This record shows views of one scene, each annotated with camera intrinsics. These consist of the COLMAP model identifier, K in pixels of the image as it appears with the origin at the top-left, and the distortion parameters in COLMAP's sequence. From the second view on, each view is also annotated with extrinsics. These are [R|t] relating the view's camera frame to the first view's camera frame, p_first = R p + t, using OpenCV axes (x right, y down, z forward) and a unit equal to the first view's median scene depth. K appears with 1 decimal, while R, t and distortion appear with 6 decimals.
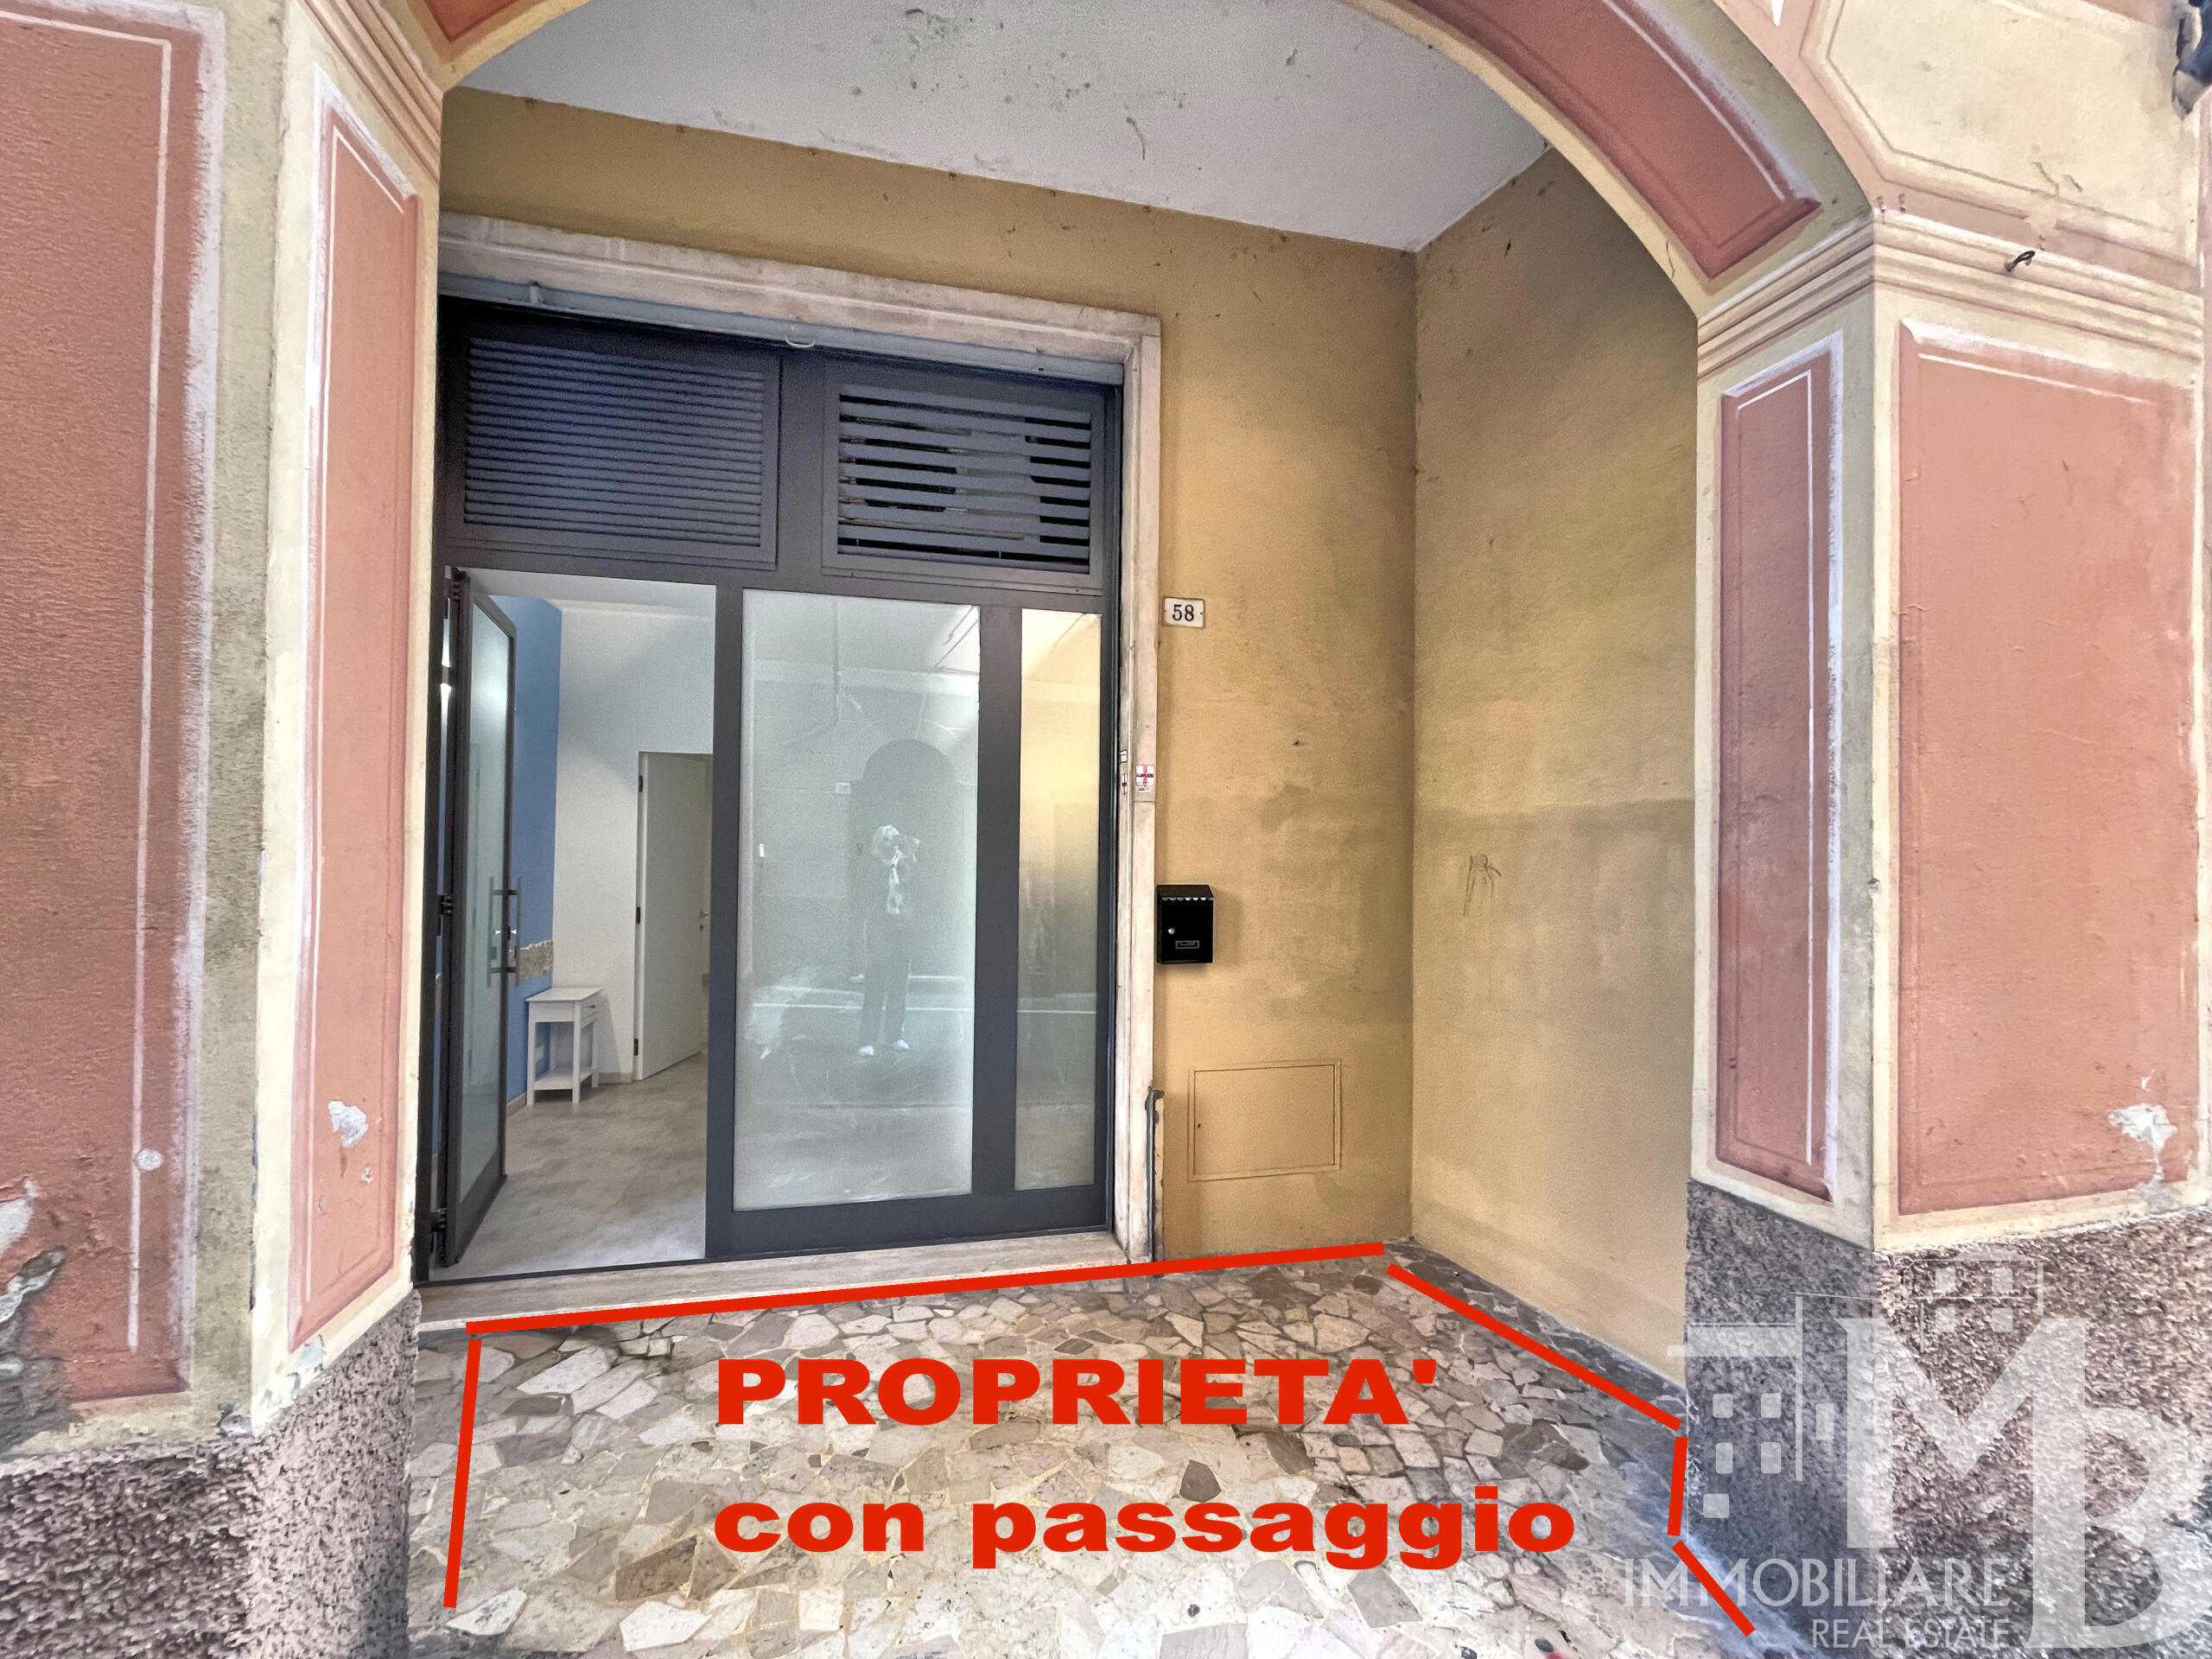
lens RADIAL K [[890.4, 0, 1099.2], [0, 890.4, 826.1], [0, 0, 1]] dist [-0.001754, -0.000118]
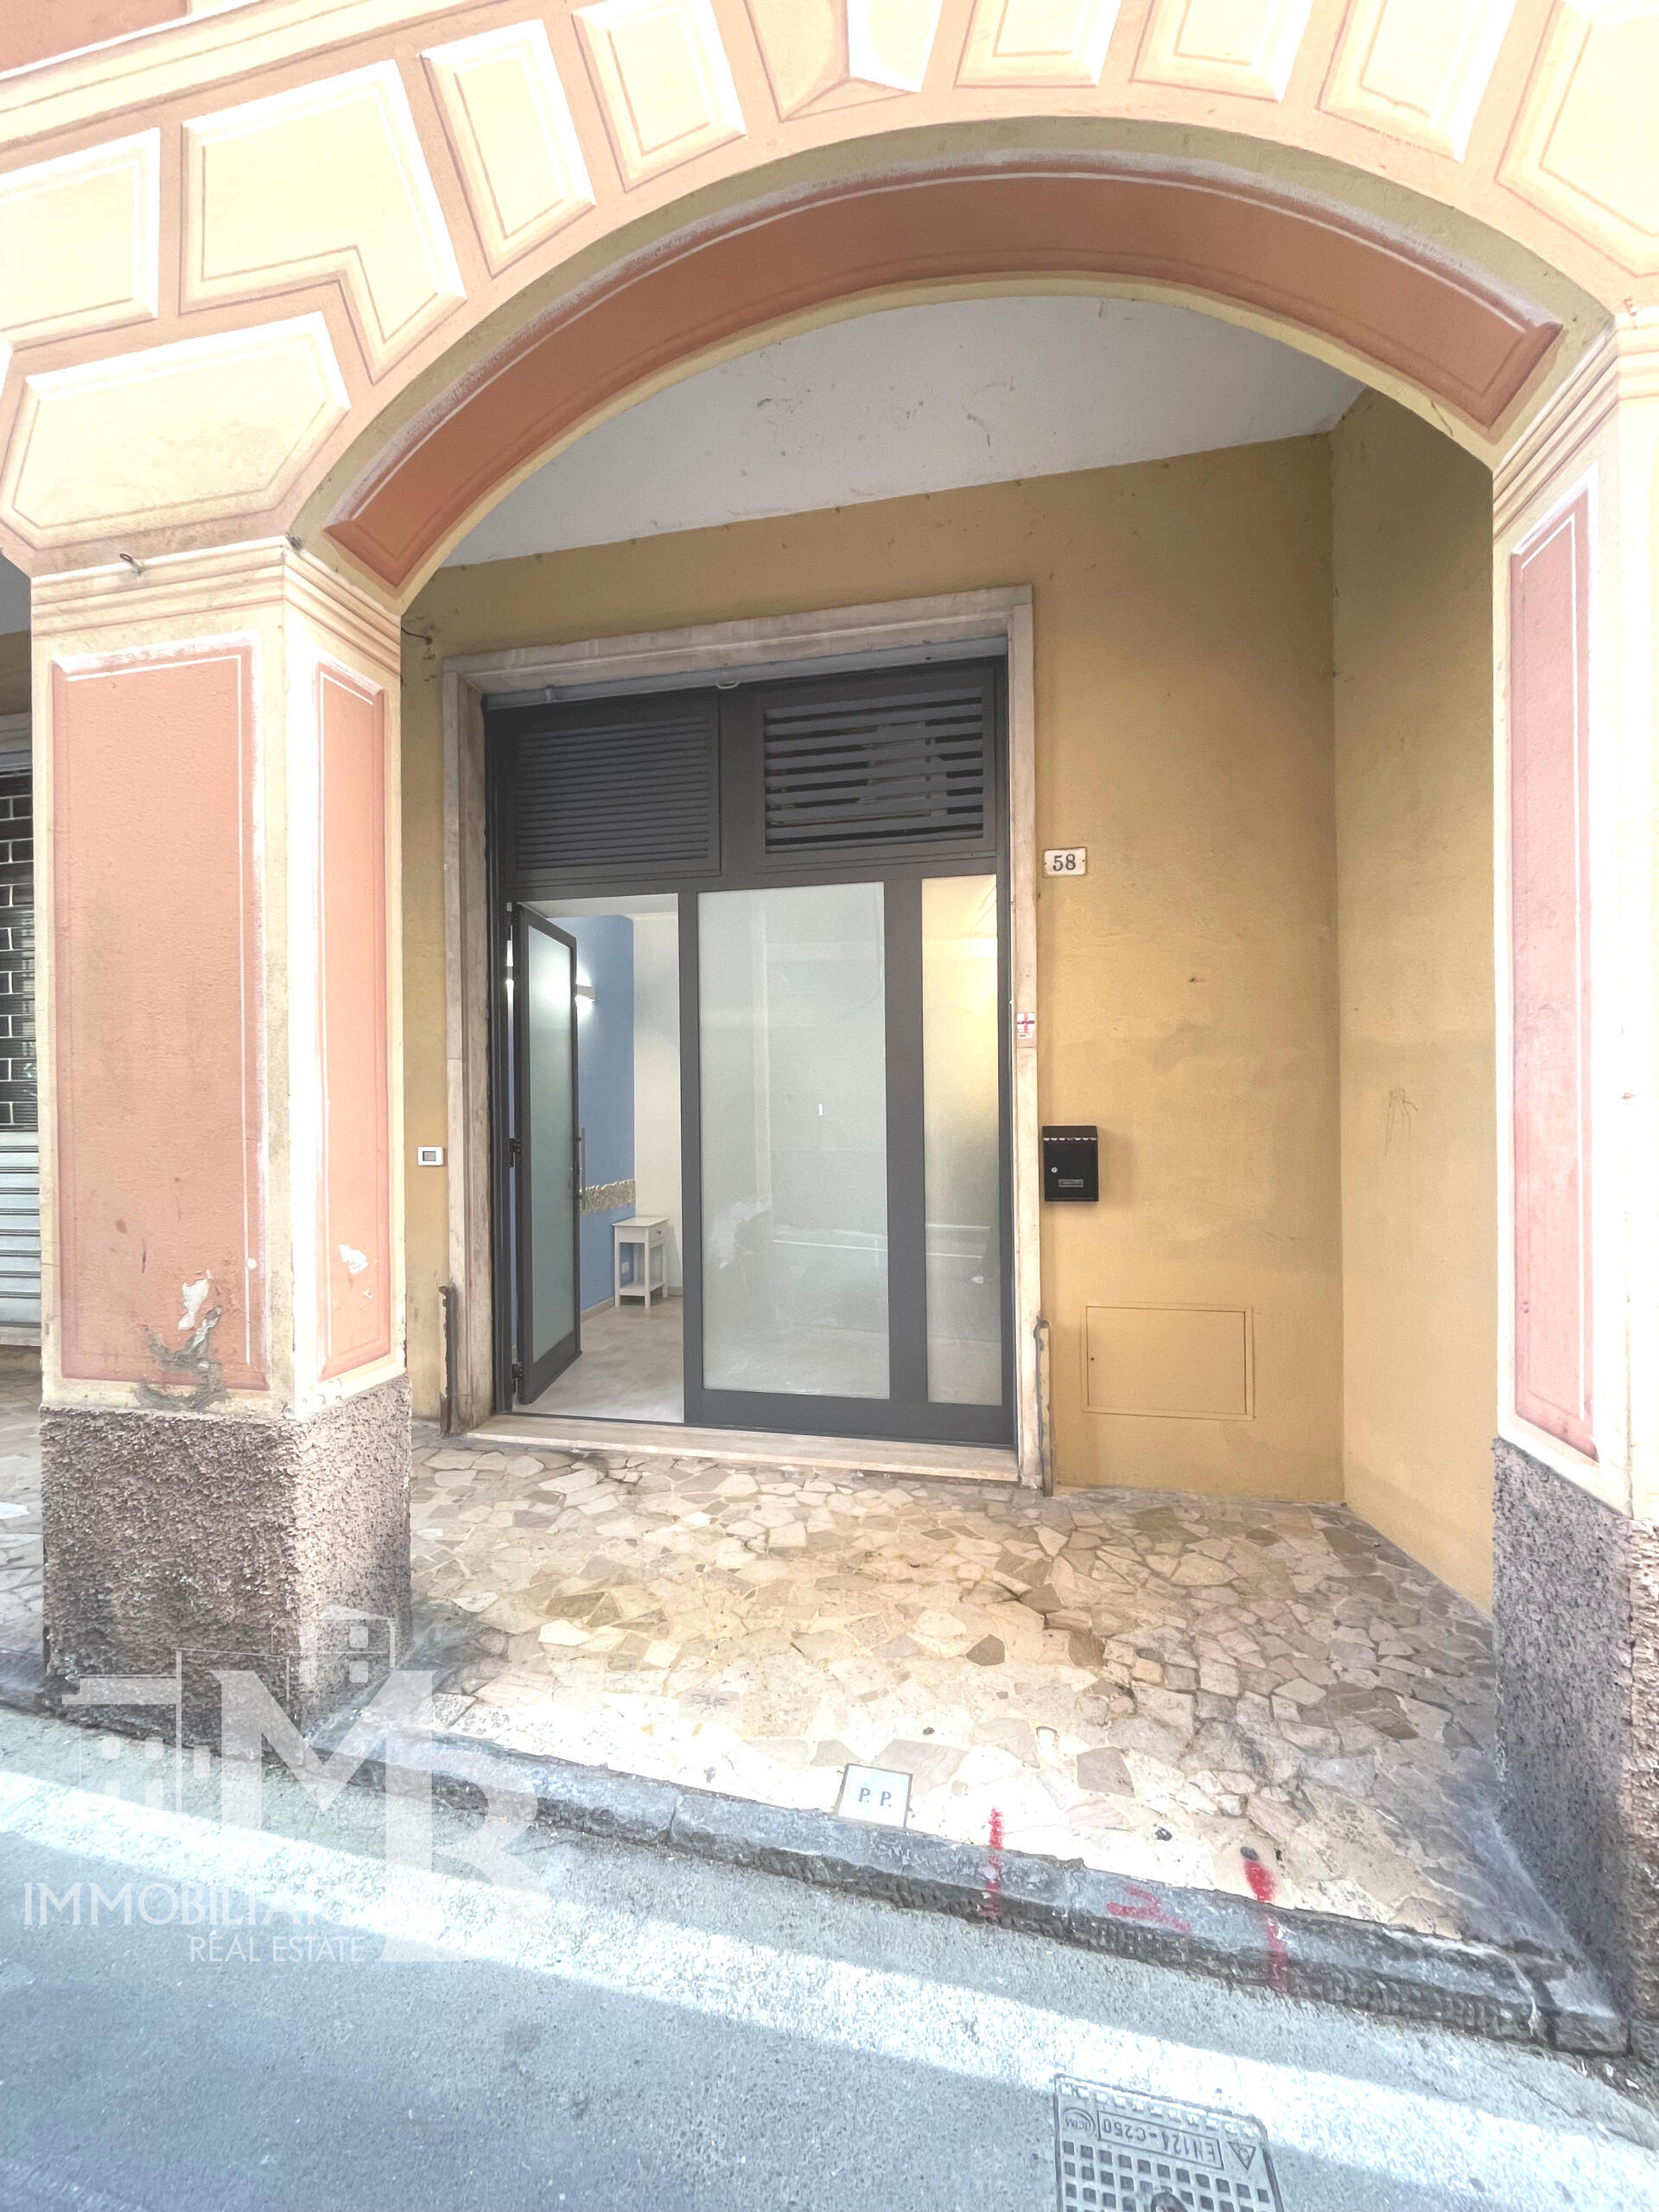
lens RADIAL K [[890.4, 0, 824.3], [0, 890.4, 1097.7], [0, 0, 1]] dist [-0.001754, -0.000118]
pose [[0.908146, -0.024546, -0.417934, 0.312317], [0.030054, 0.999526, 0.006603, 0.020485], [0.417574, -0.018557, 0.908454, -0.070743]]
